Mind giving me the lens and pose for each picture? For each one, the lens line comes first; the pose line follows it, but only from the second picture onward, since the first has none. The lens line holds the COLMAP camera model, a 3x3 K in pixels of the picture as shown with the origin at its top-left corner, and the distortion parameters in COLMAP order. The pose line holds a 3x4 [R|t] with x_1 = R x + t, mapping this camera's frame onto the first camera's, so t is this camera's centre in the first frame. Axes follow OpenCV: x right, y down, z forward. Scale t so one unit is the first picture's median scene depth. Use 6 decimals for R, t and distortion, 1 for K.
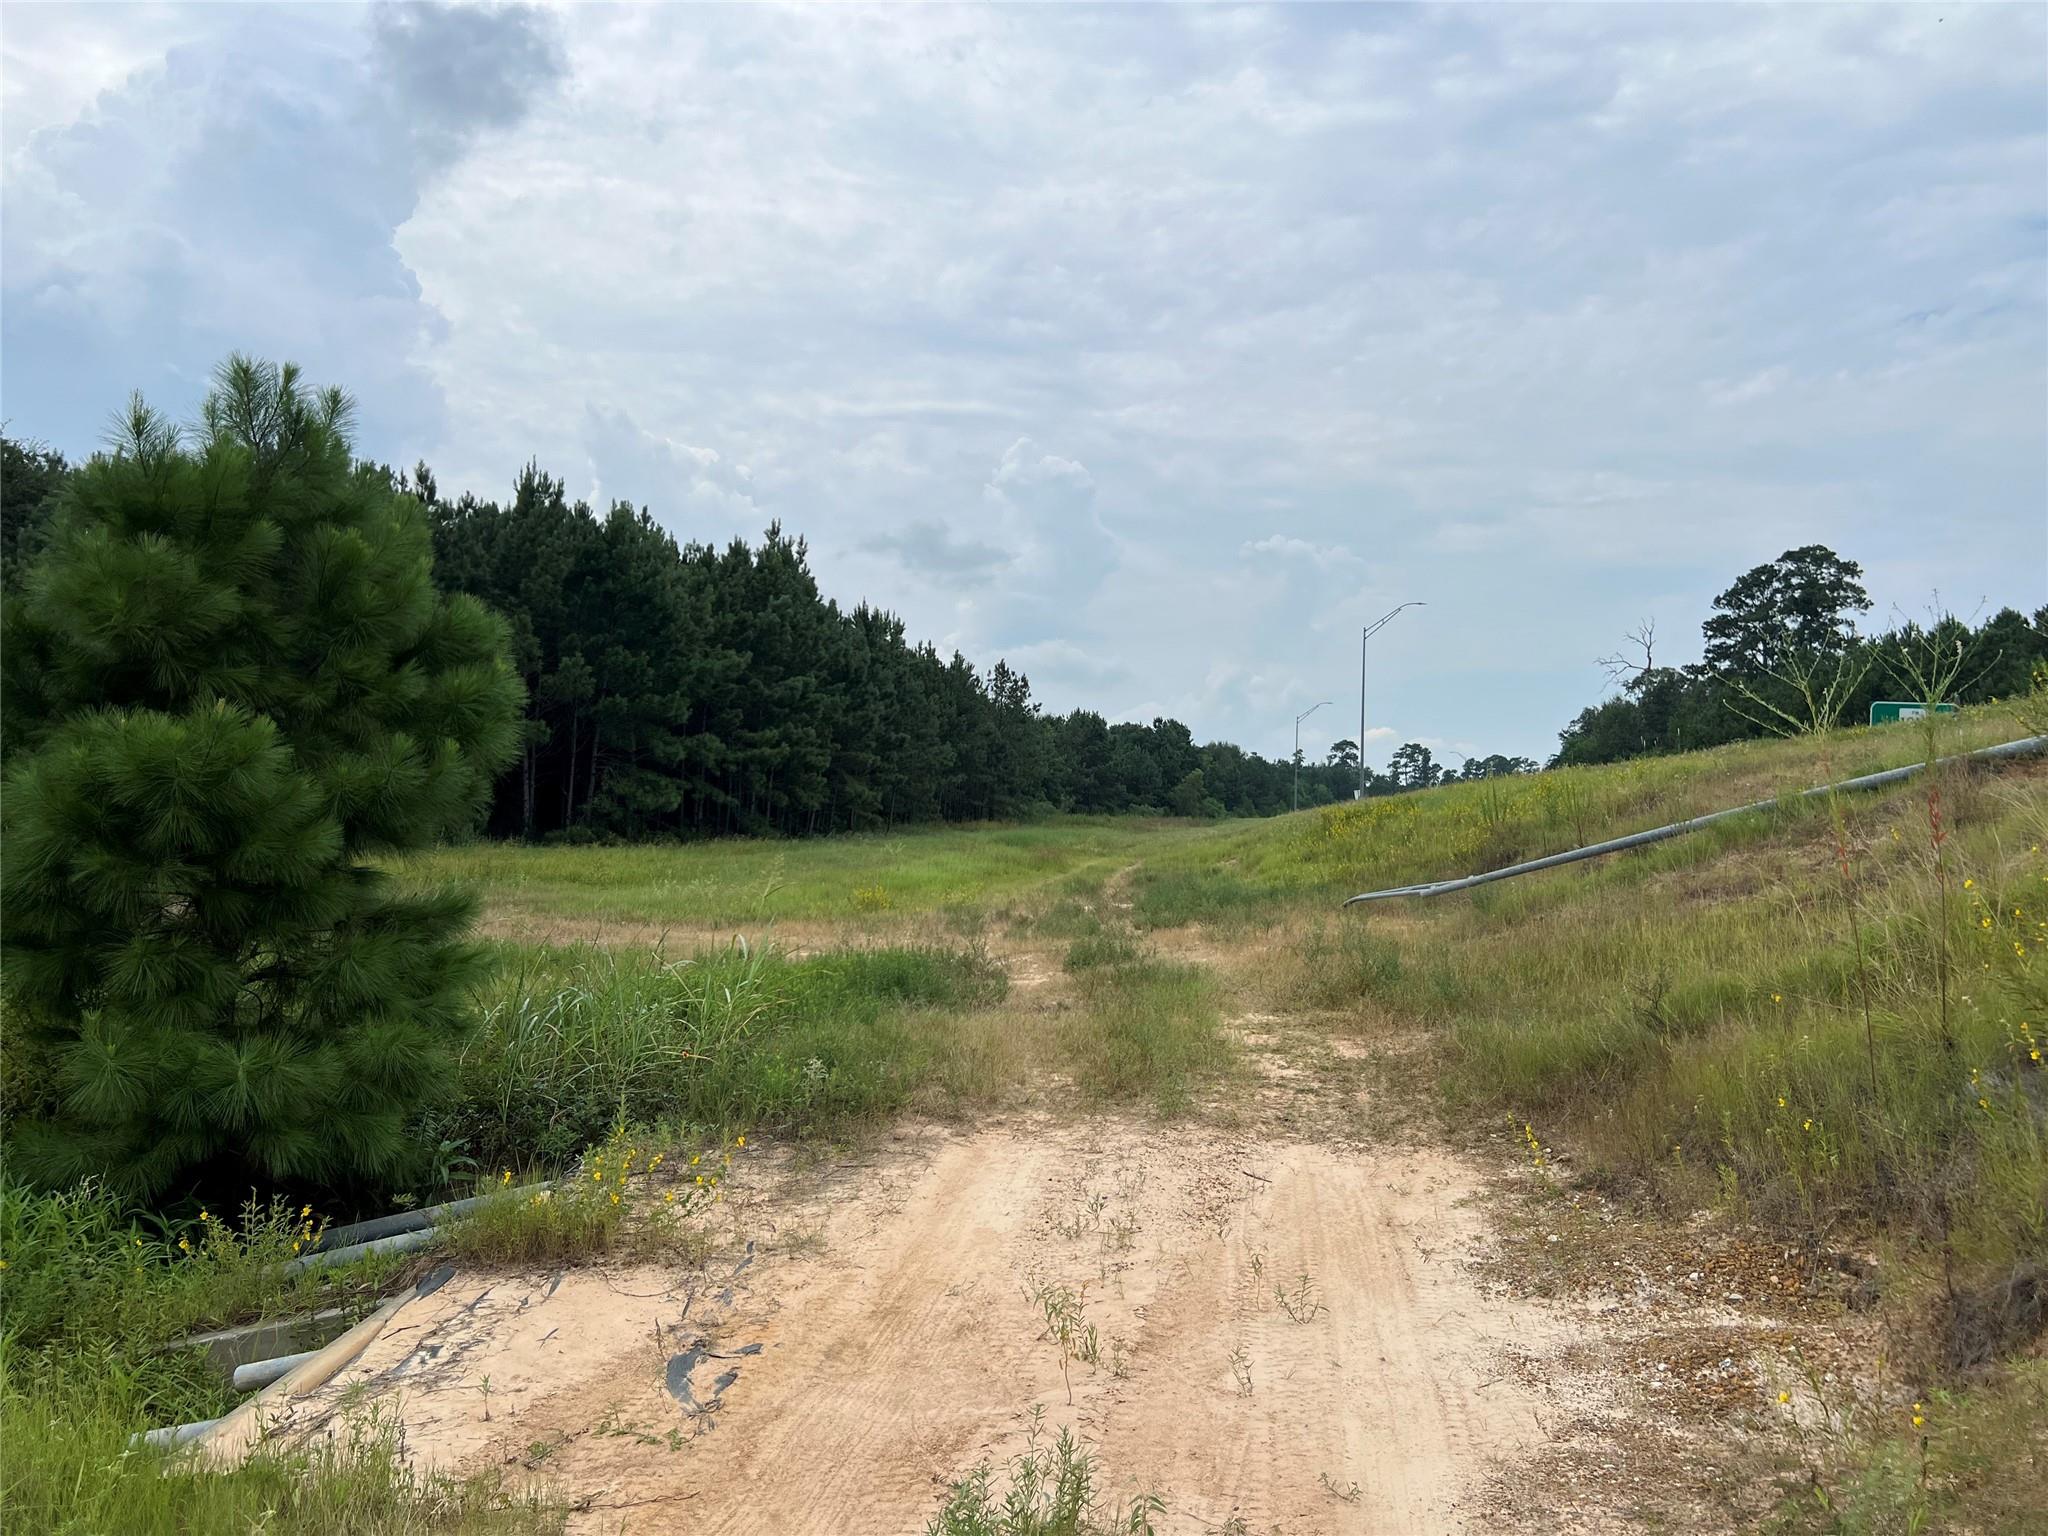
lens RADIAL K [[1550.8, 0, 1011.7], [0, 1550.8, 772.6], [0, 0, 1]] dist [0.060941, -0.068322]
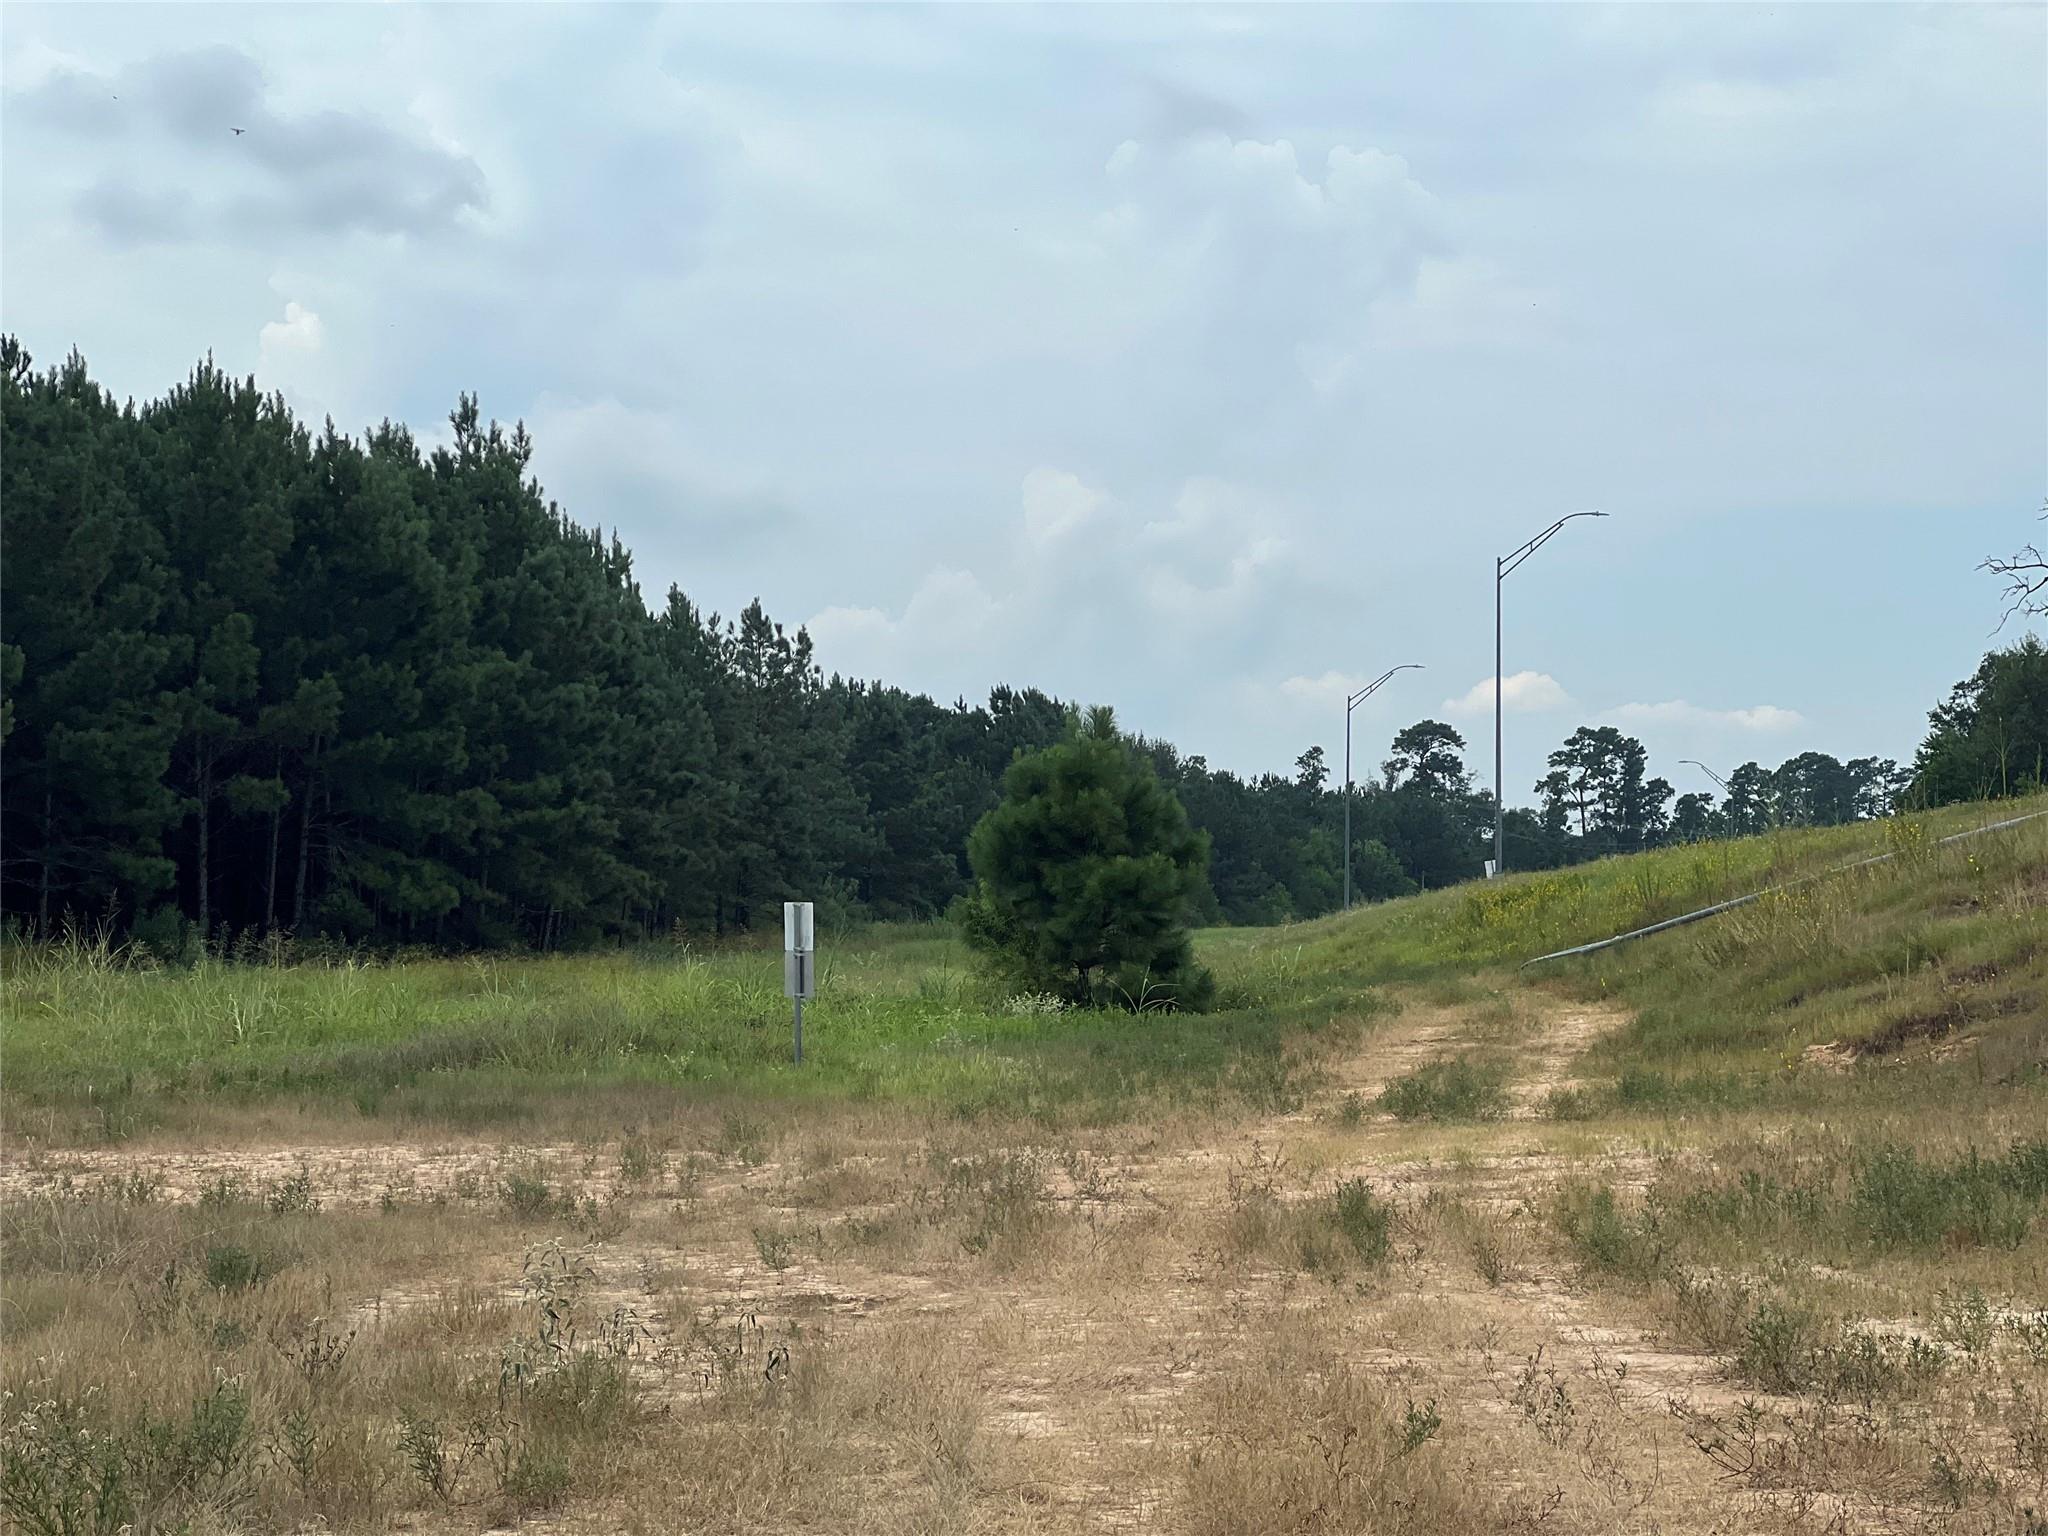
lens RADIAL K [[4587.9, 0, 1026.5], [0, 4587.9, 767.9], [0, 0, 1]] dist [0.133978, 0.000000]
pose [[0.991831, -0.012663, 0.126928, -0.070559], [0.013726, 0.999878, -0.007509, -0.005468], [-0.126818, 0.009190, 0.991883, -0.284655]]
